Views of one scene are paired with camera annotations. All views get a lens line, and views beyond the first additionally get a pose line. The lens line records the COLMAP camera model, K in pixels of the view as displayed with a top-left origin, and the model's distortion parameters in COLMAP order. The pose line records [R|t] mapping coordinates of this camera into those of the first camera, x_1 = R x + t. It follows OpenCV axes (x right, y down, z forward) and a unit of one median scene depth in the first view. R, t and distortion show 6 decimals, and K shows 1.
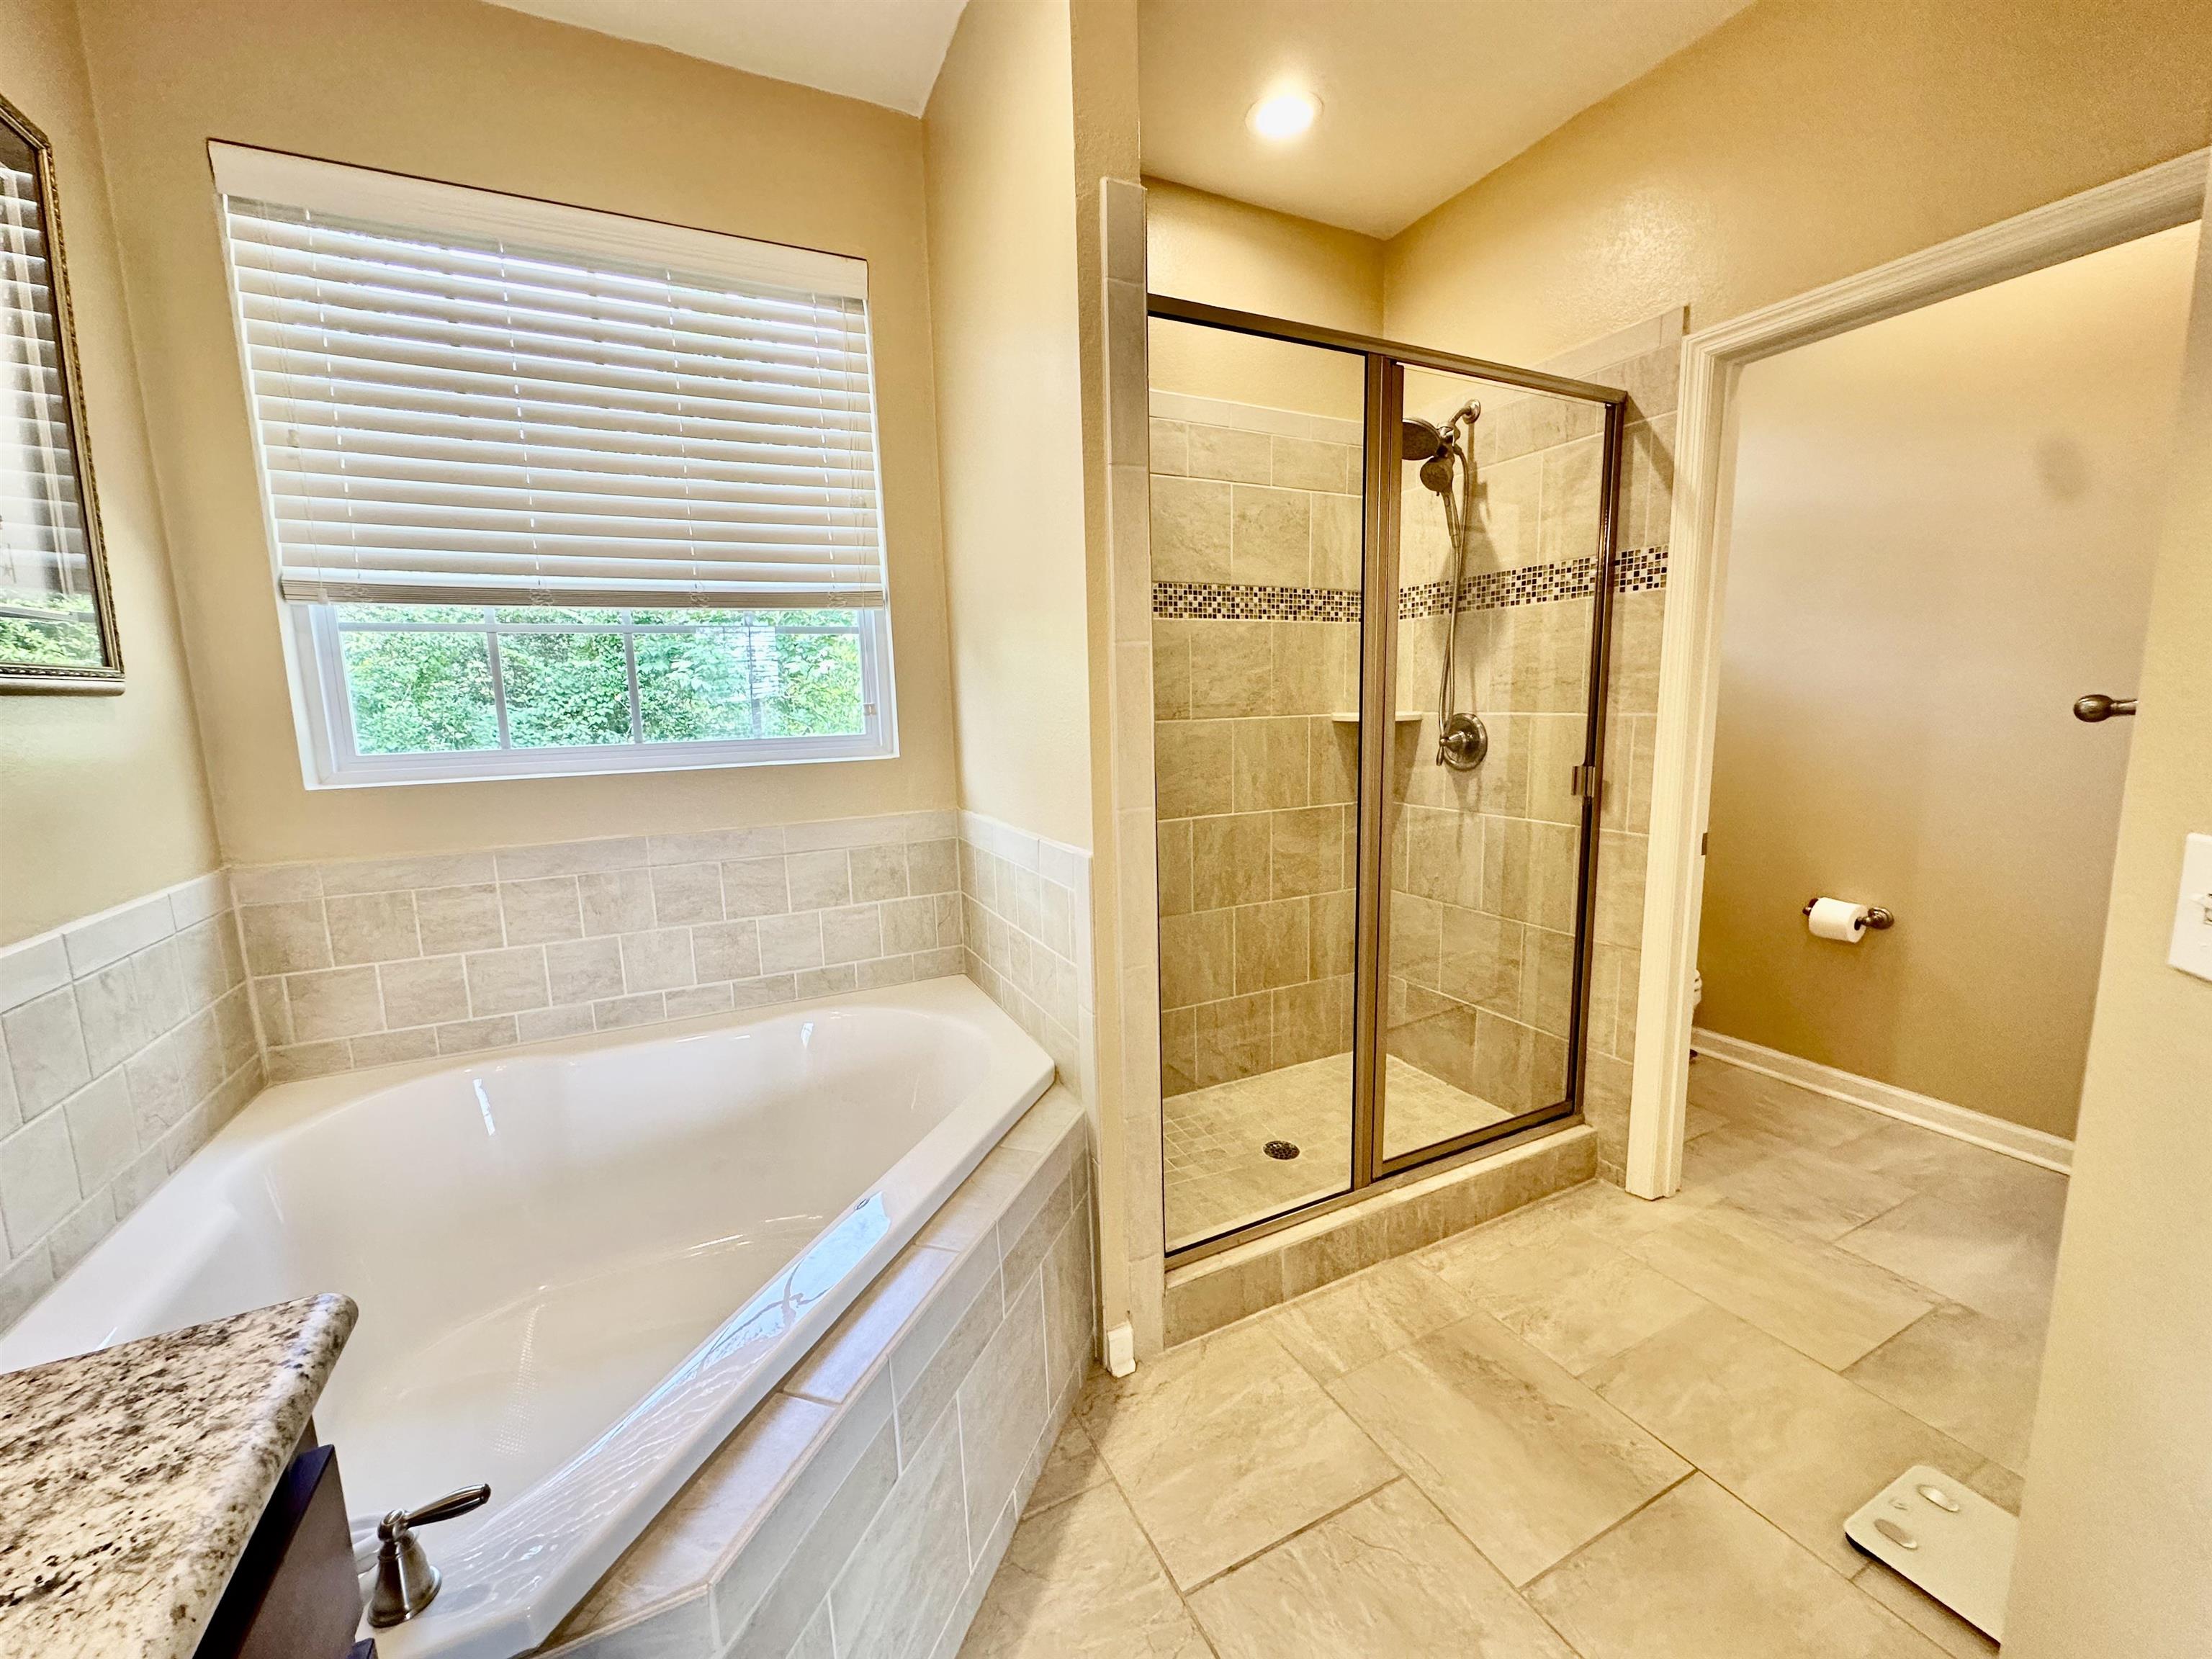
lens RADIAL K [[885.7, 0, 1106.0], [0, 885.7, 829.5], [0, 0, 1]] dist [-0.002942, 0.000824]
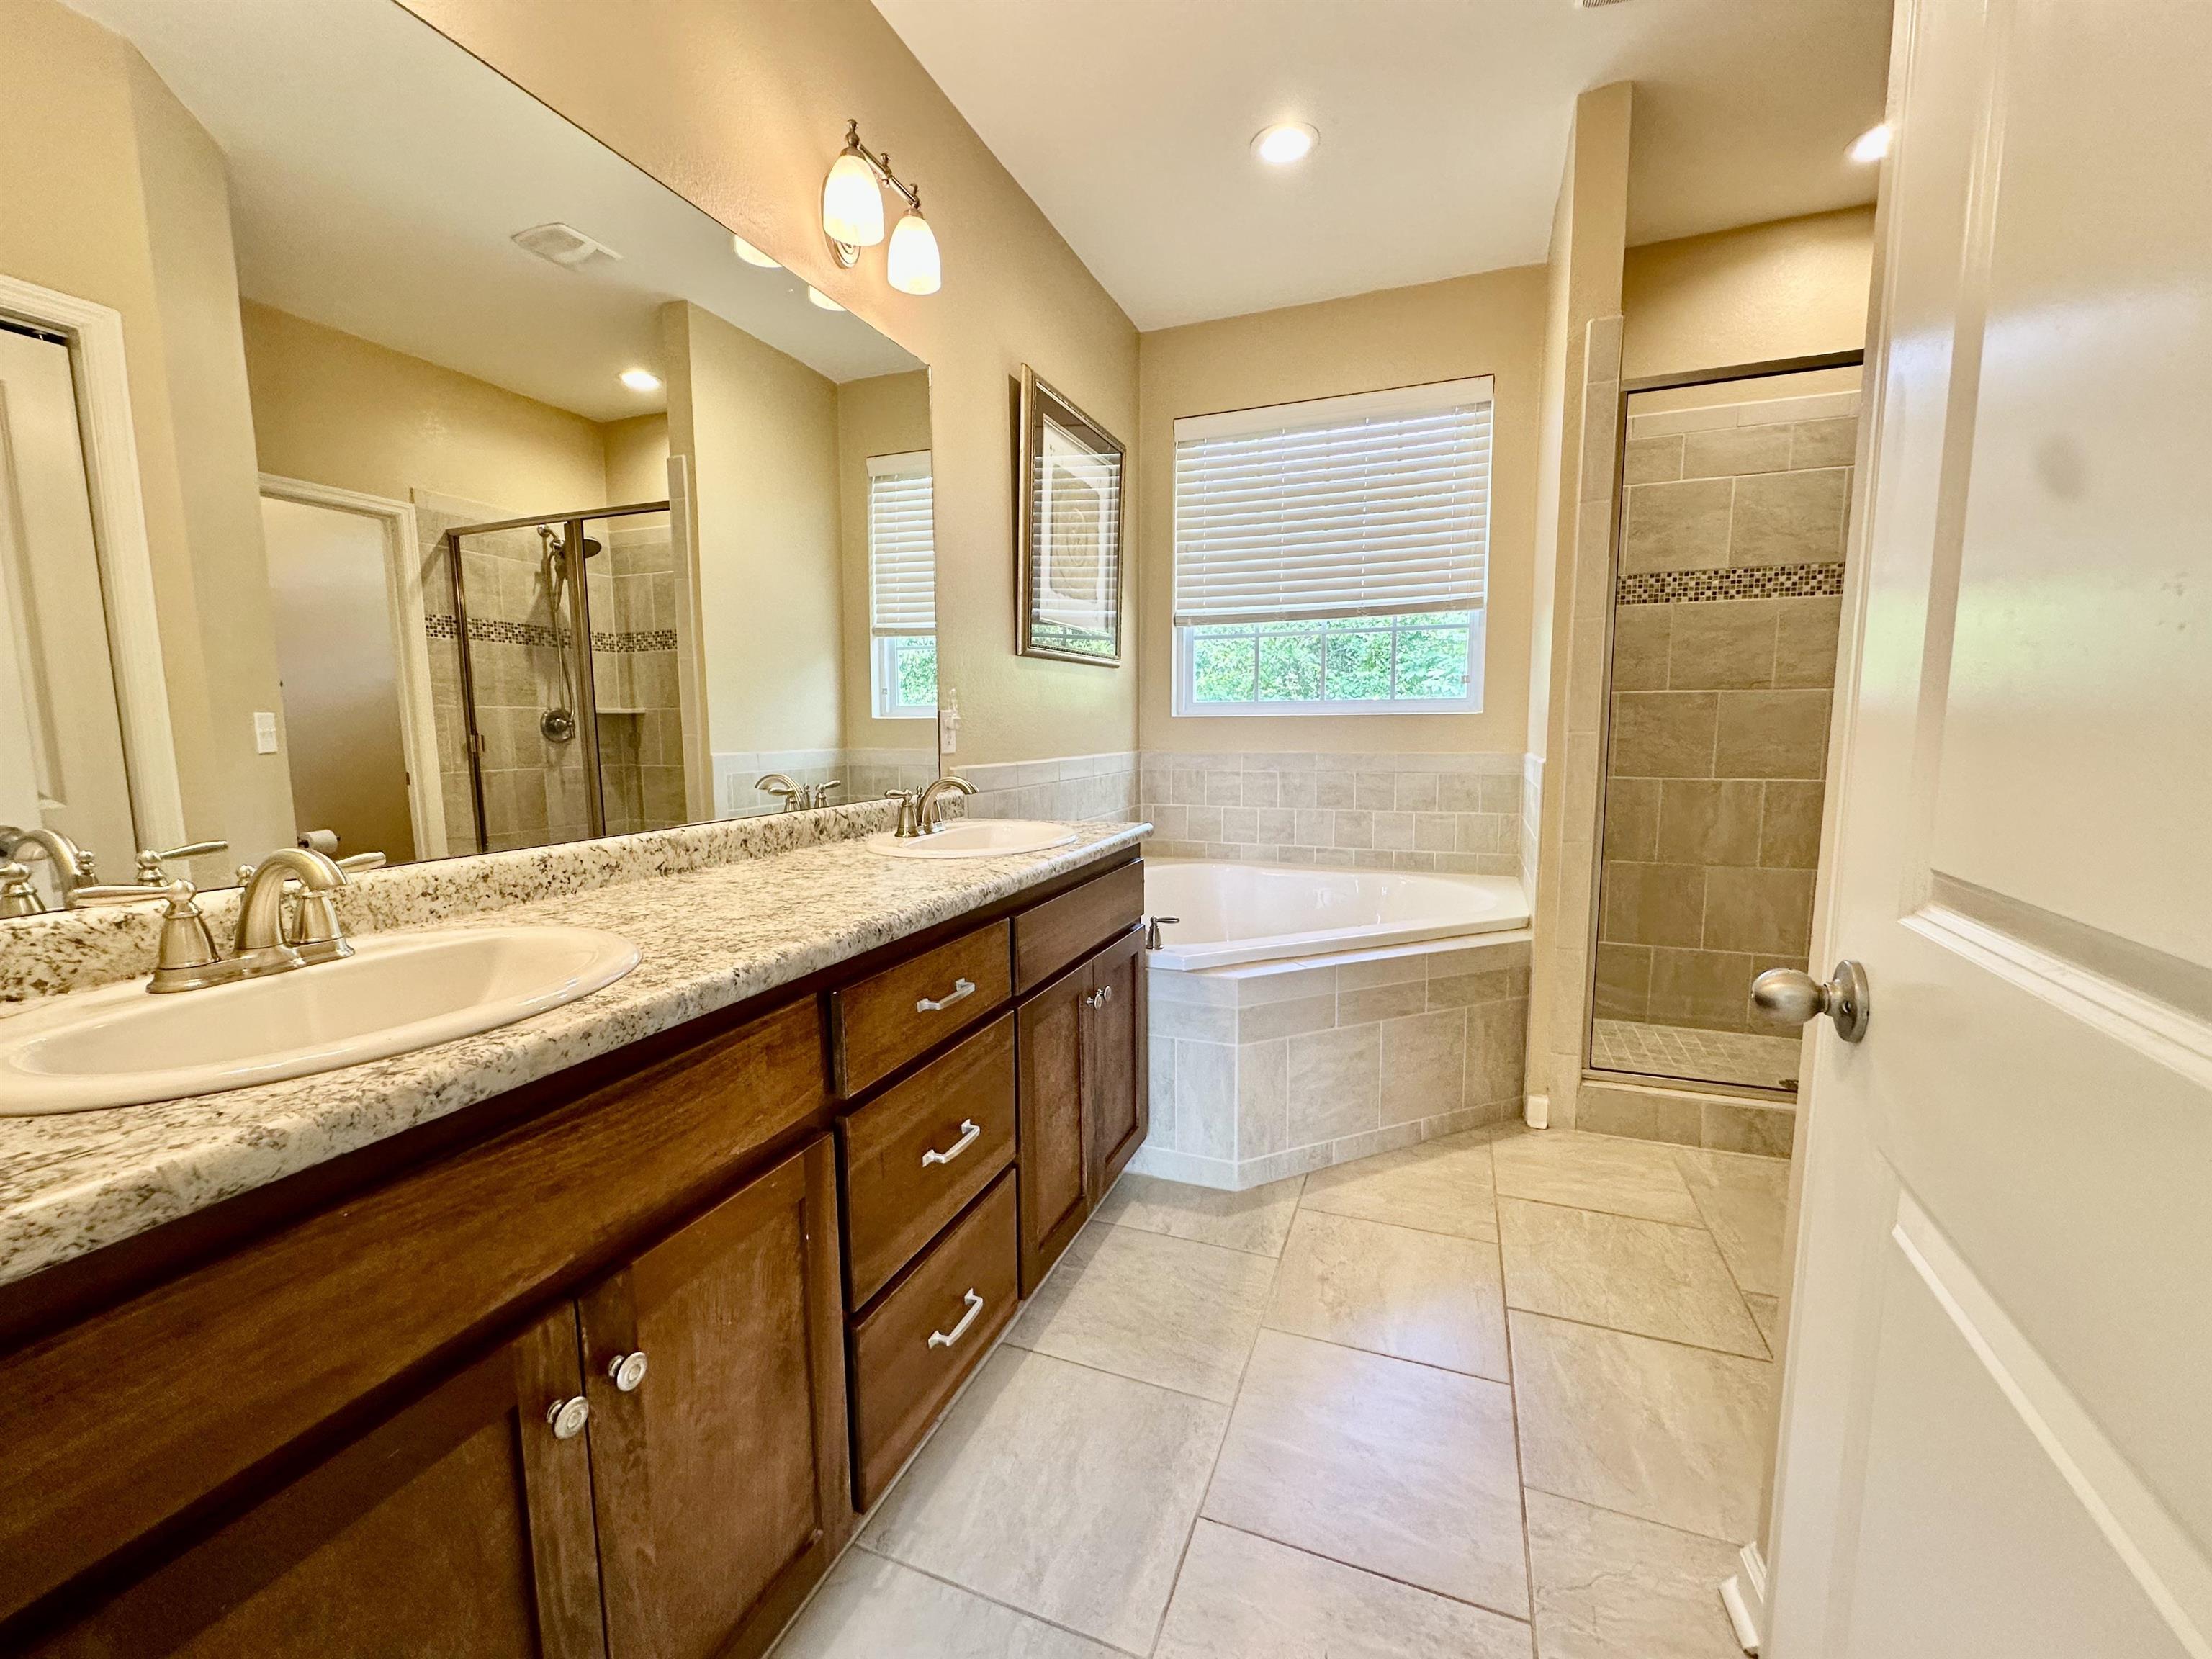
lens RADIAL K [[885.7, 0, 1106.0], [0, 885.7, 829.5], [0, 0, 1]] dist [-0.002942, 0.000824]
pose [[0.673192, 0.106213, -0.731800, 0.467222], [-0.119586, 0.992241, 0.034005, 0.143062], [0.729734, 0.064621, 0.680670, -0.442879]]
